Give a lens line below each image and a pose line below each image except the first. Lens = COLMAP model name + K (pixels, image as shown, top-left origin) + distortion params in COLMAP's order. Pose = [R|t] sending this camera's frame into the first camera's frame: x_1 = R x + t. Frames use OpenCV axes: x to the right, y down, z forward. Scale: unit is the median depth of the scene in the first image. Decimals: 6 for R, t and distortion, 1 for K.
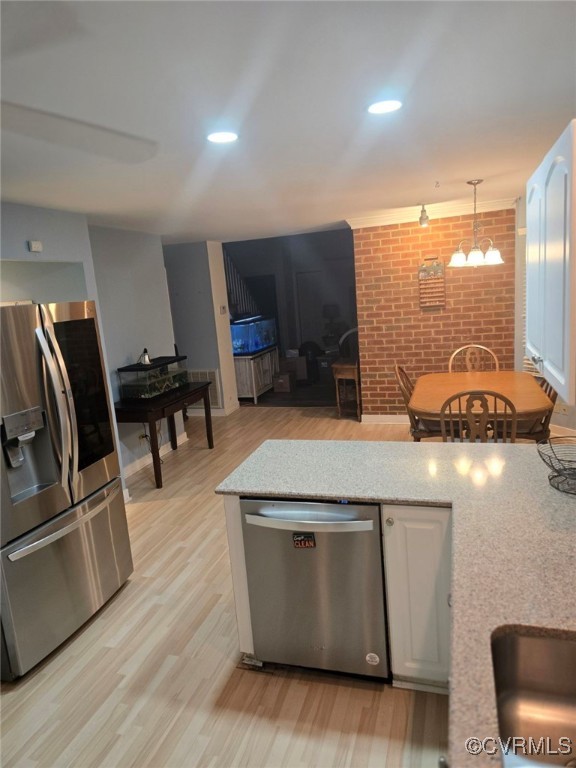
lens RADIAL K [[505.6, 0, 288.0], [0, 505.6, 384.0], [0, 0, 1]] dist [0.057394, -0.058074]
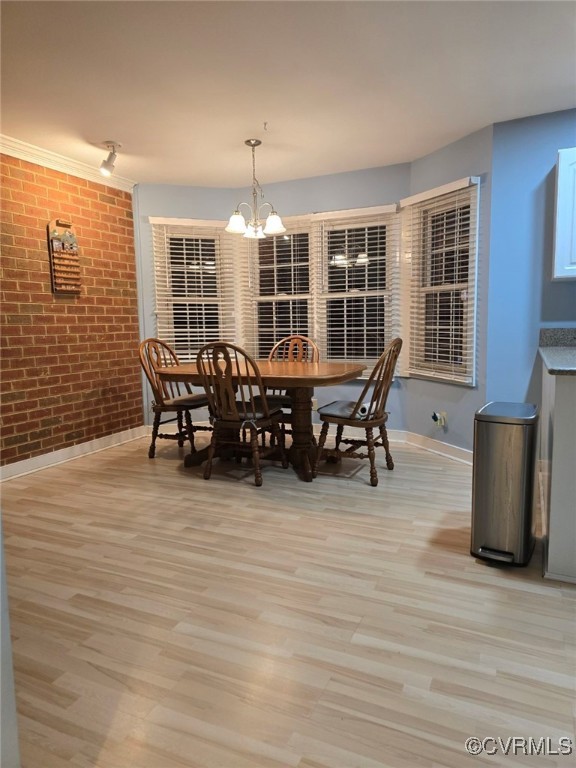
lens RADIAL K [[505.6, 0, 288.0], [0, 505.6, 384.0], [0, 0, 1]] dist [0.057394, -0.058074]
pose [[0.146884, -0.041151, 0.988297, -0.389590], [0.193198, 0.981085, 0.012137, 0.026720], [-0.970103, 0.189154, 0.152056, 0.612479]]
